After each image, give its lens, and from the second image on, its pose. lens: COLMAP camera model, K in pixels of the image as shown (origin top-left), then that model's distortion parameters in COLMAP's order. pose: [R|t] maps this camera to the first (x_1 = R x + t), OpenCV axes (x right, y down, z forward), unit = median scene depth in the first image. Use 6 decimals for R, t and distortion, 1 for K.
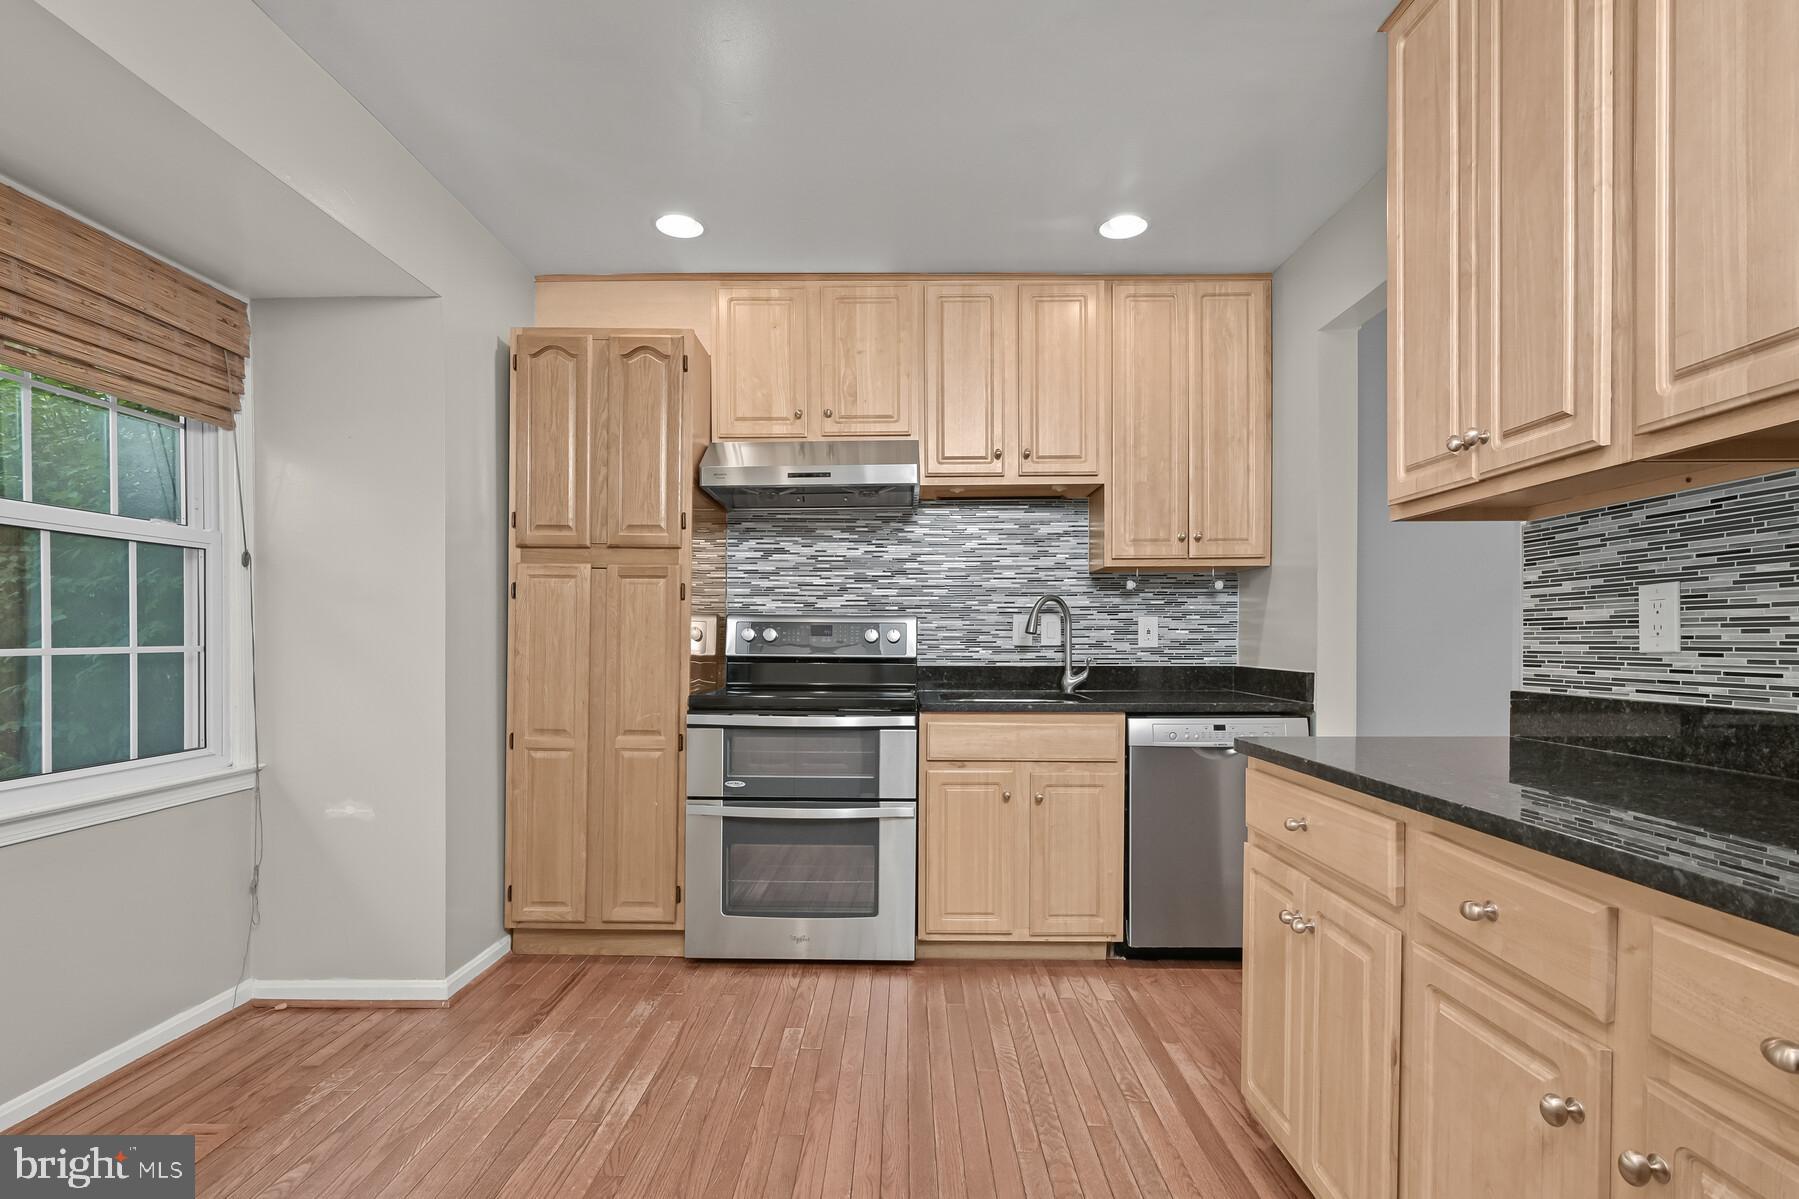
lens RADIAL K [[835.9, 0, 903.7], [0, 835.9, 648.8], [0, 0, 1]] dist [-0.011068, 0.000914]
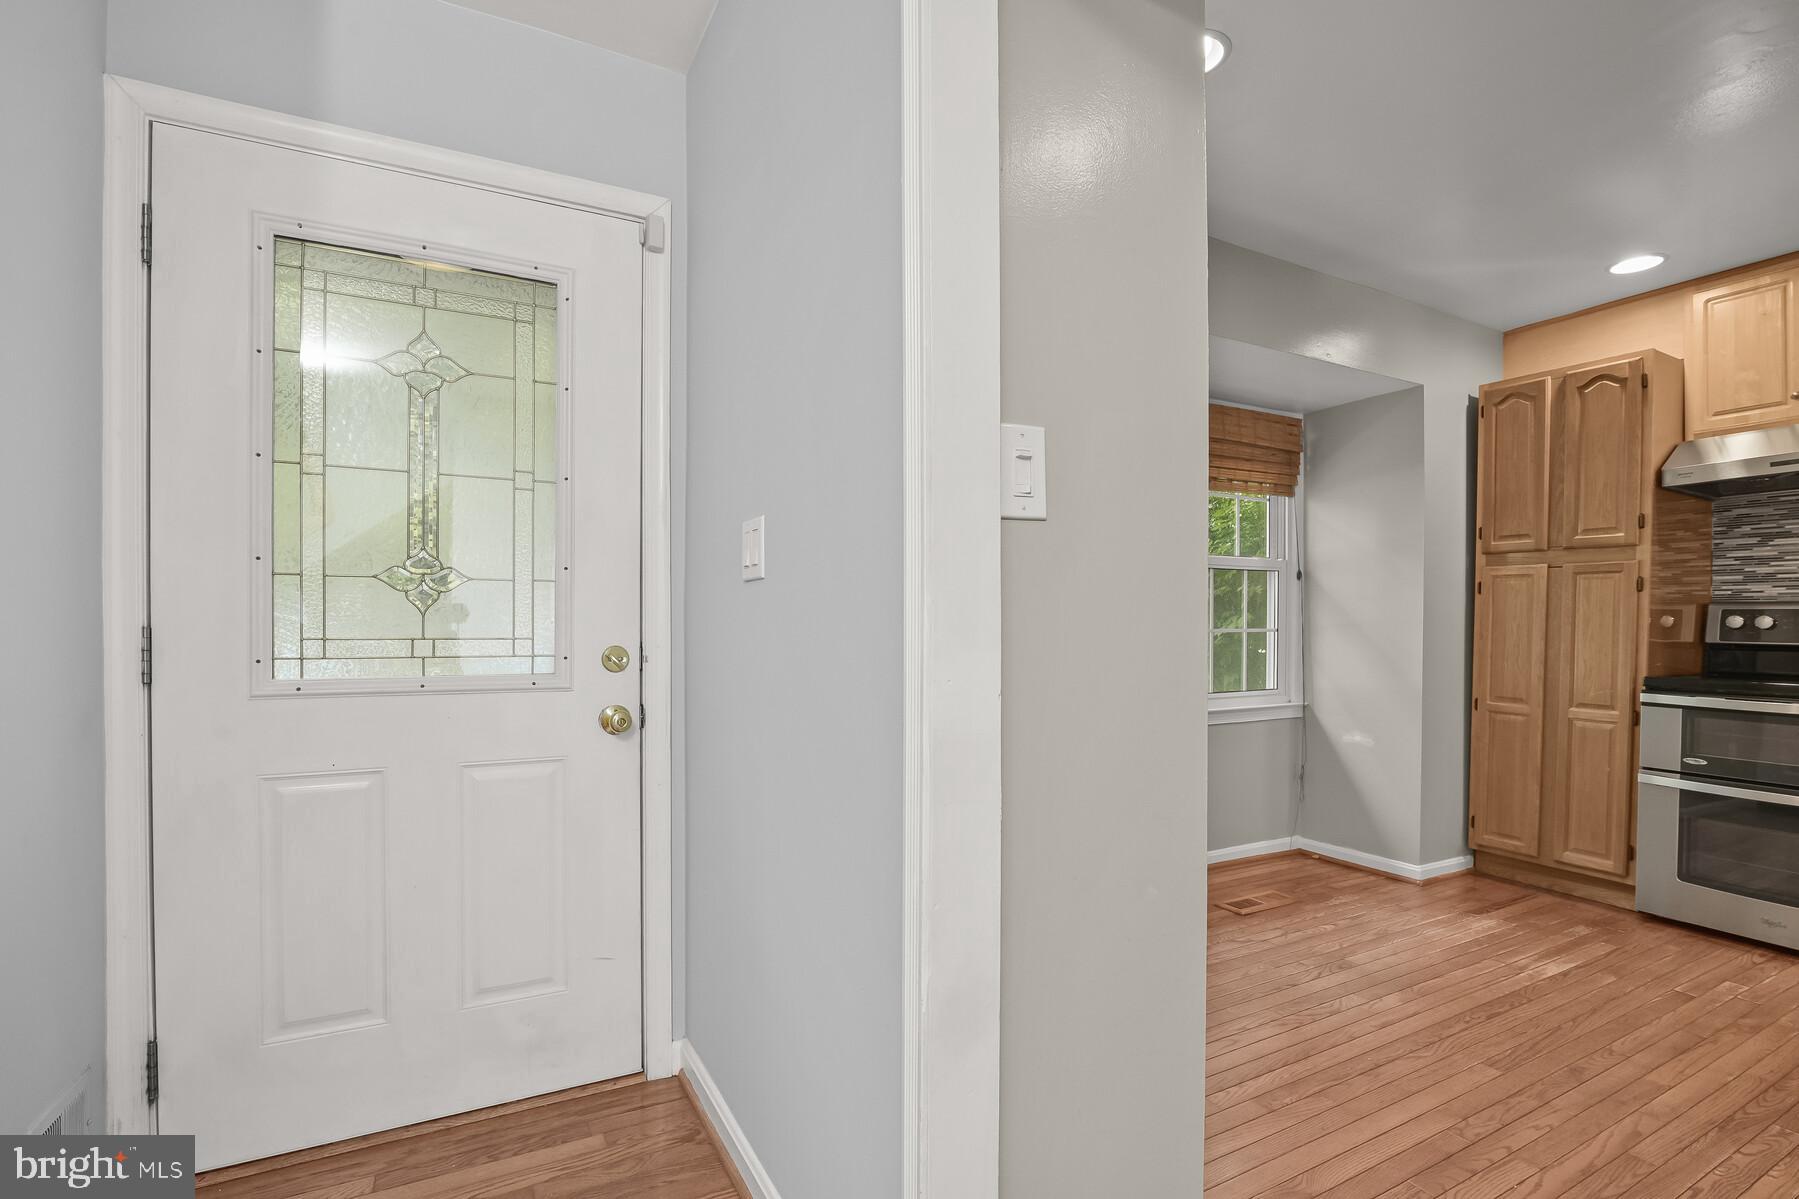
lens RADIAL K [[835.9, 0, 921.7], [0, 835.9, 625.8], [0, 0, 1]] dist [-0.011068, 0.000914]
pose [[0.485174, 0.007387, -0.874387, 0.245059], [-0.012349, 0.999922, 0.001595, -0.002800], [0.874331, 0.010024, 0.485227, -0.388150]]
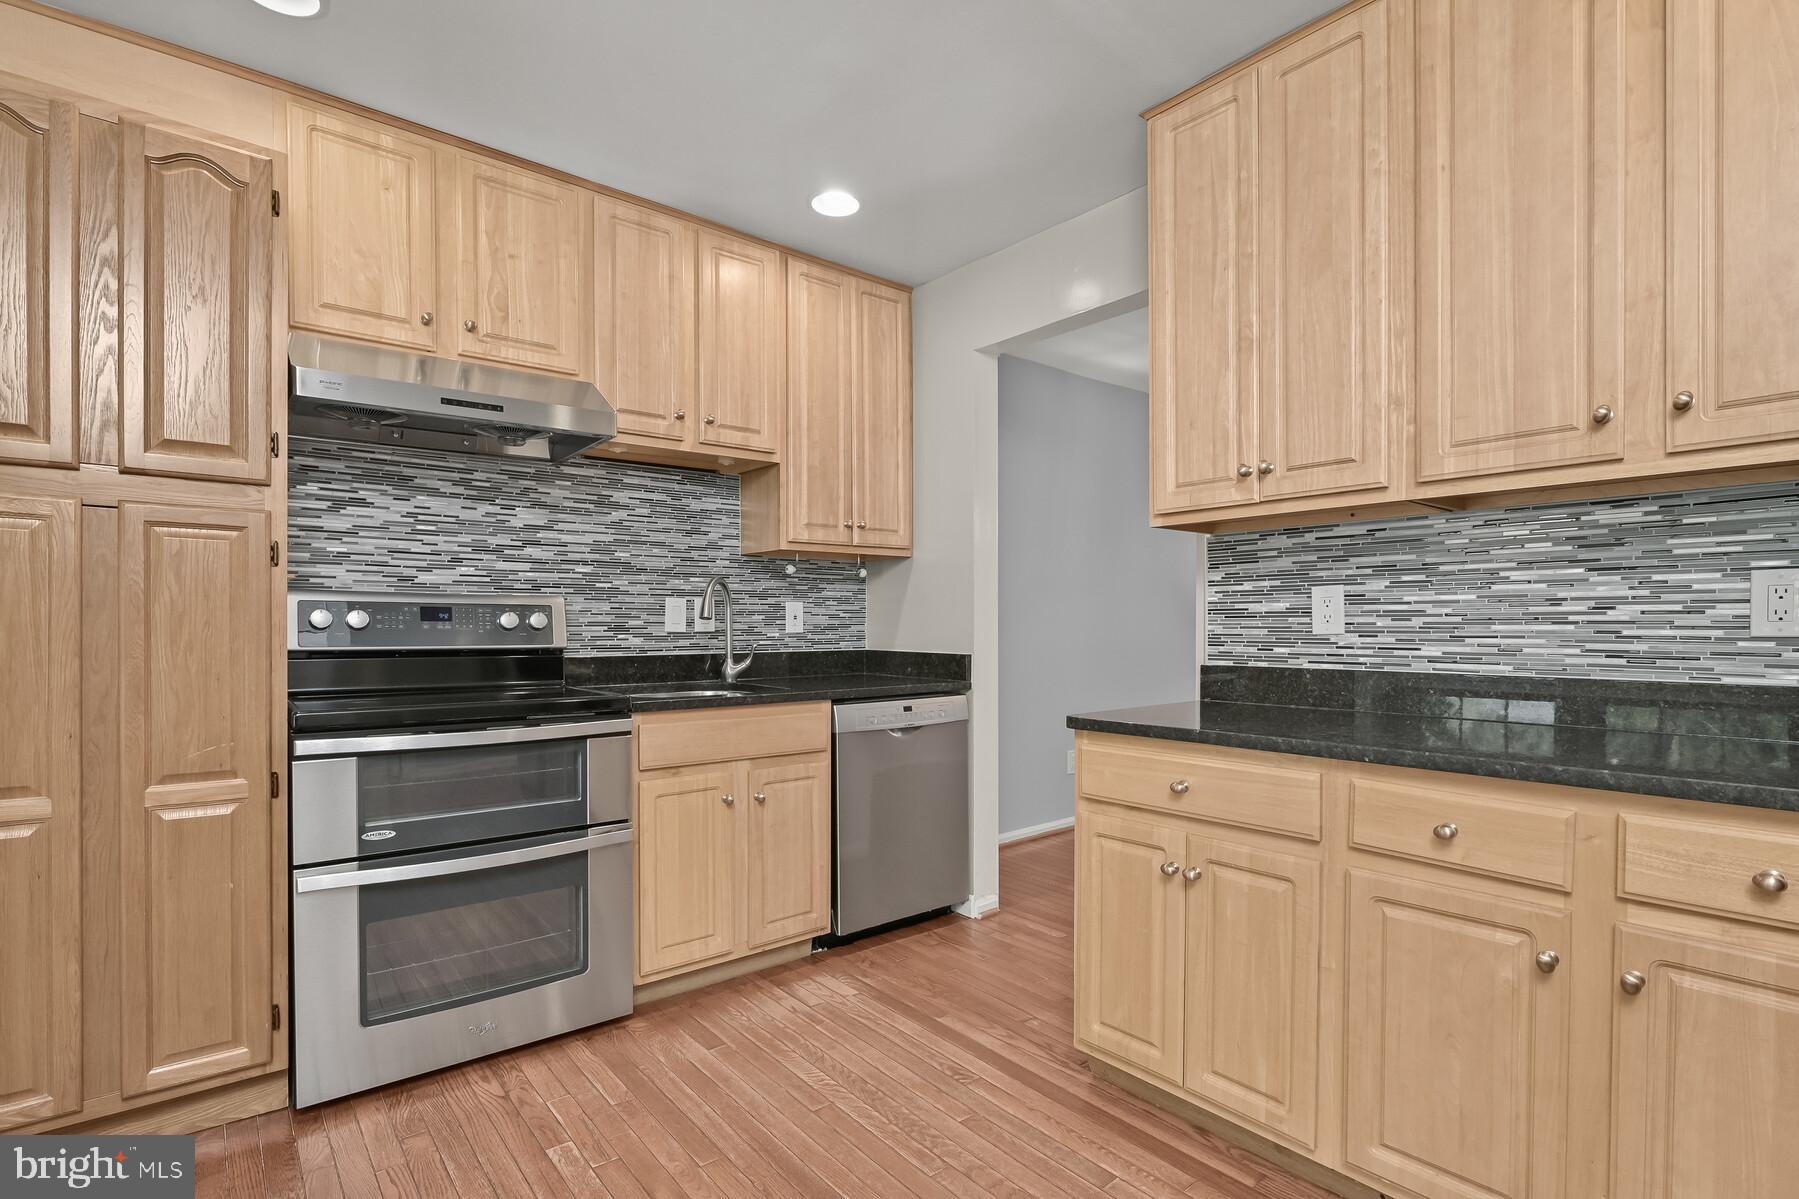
lens RADIAL K [[835.9, 0, 889.0], [0, 835.9, 637.4], [0, 0, 1]] dist [-0.011068, 0.000914]
pose [[0.774070, -0.011376, 0.632998, -0.307986], [0.007797, 0.999934, 0.008436, -0.004643], [-0.633052, -0.001595, 0.774108, 0.197553]]
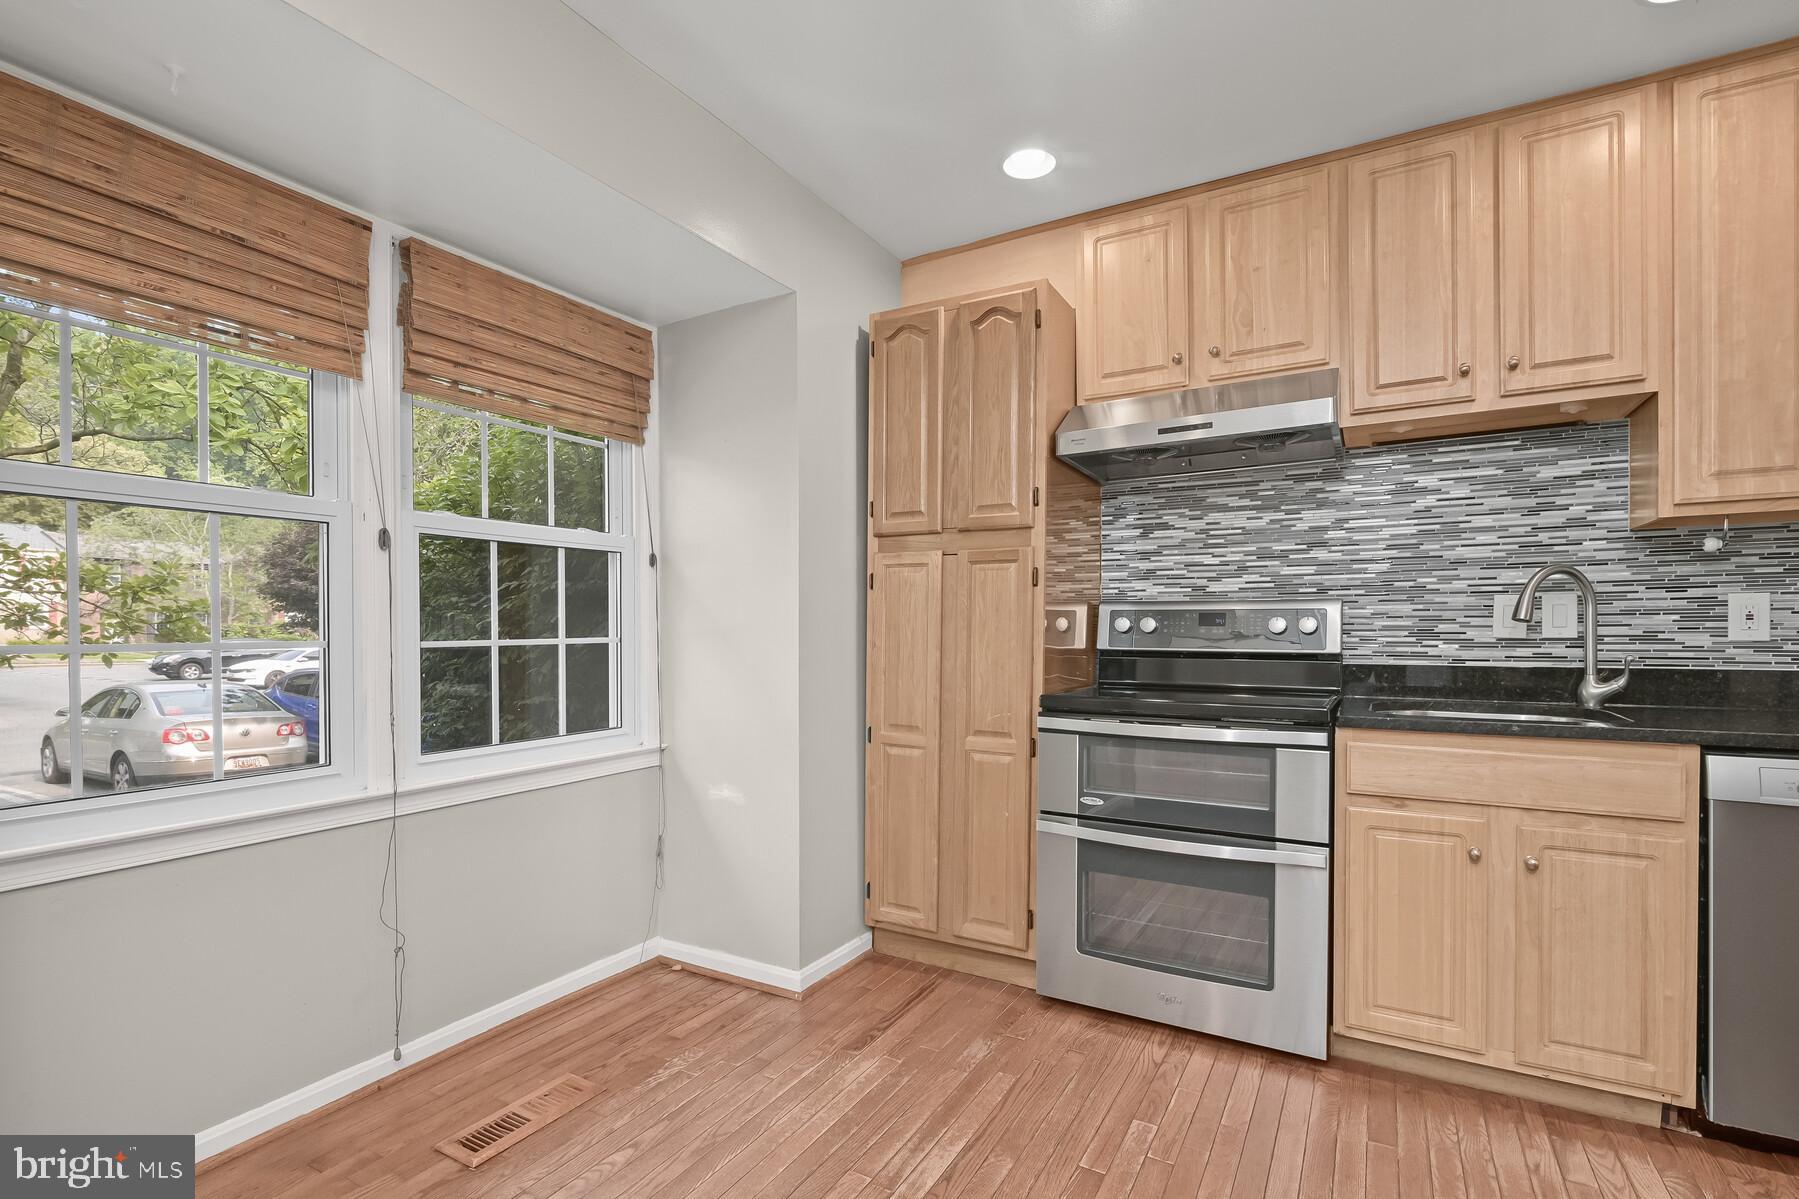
lens RADIAL K [[835.9, 0, 909.4], [0, 835.9, 631.8], [0, 0, 1]] dist [-0.011068, 0.000914]
pose [[0.874236, -0.001570, -0.485499, 0.047769], [-0.001574, 0.999980, -0.006069, -0.004922], [0.485499, 0.006070, 0.874216, 0.165924]]
